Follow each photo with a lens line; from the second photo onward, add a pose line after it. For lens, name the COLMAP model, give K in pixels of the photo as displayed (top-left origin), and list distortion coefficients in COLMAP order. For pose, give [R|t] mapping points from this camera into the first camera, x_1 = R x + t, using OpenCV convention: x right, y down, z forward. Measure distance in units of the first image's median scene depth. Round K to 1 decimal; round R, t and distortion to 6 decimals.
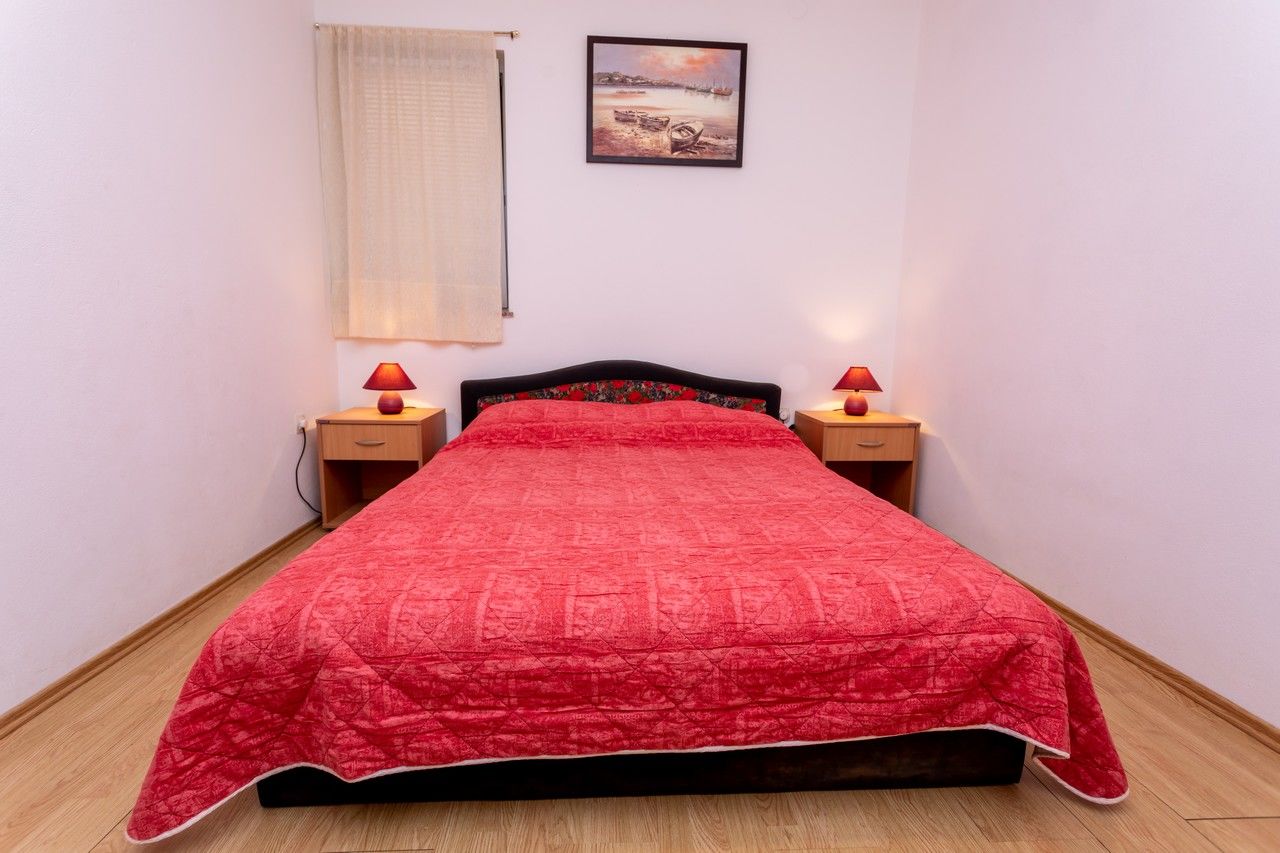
lens RADIAL K [[602.4, 0, 630.2], [0, 602.4, 434.3], [0, 0, 1]] dist [0.000218, 0.001317]
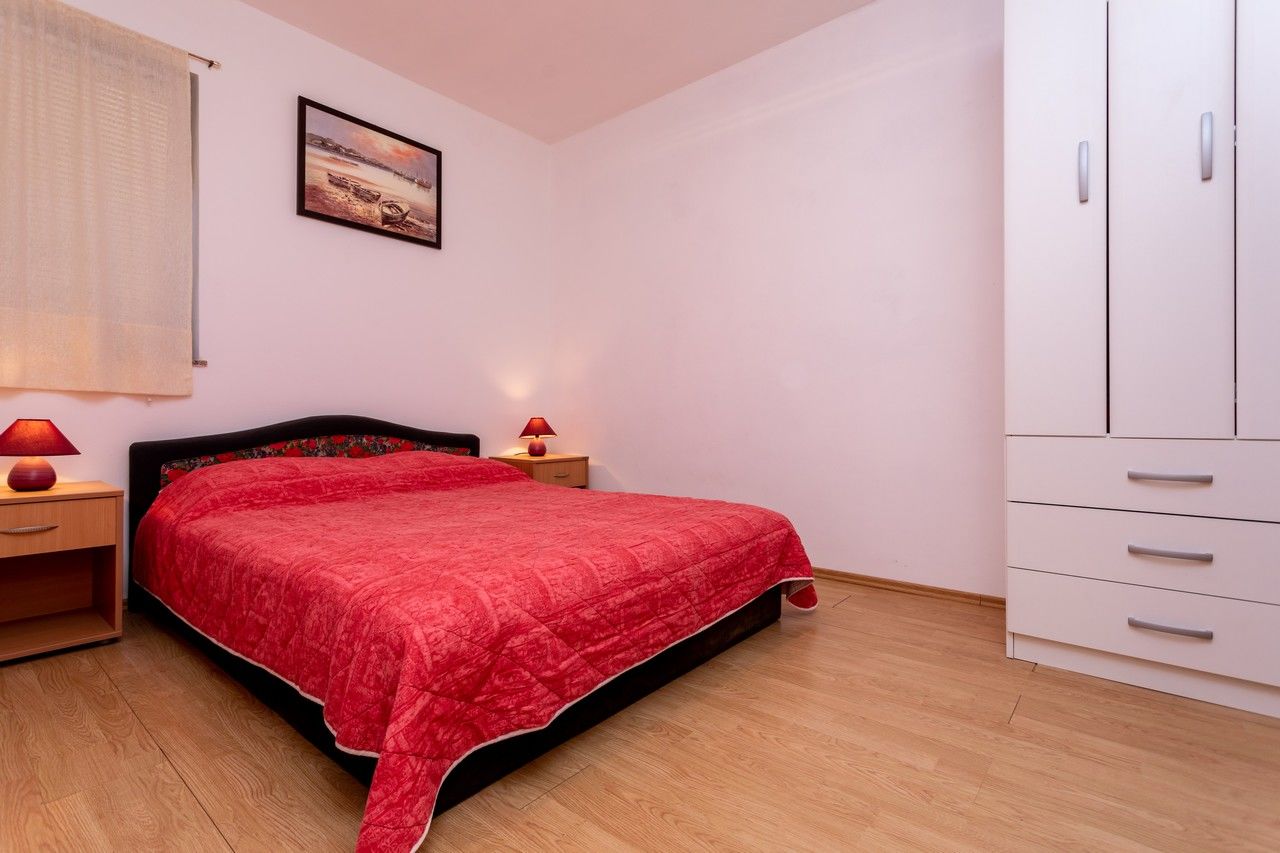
lens RADIAL K [[602.4, 0, 630.2], [0, 602.4, 434.3], [0, 0, 1]] dist [0.000218, 0.001317]
pose [[0.681451, -0.033678, 0.731088, -0.448696], [0.126744, 0.989278, -0.072567, 0.042655], [-0.720805, 0.142112, 0.678413, -0.003050]]
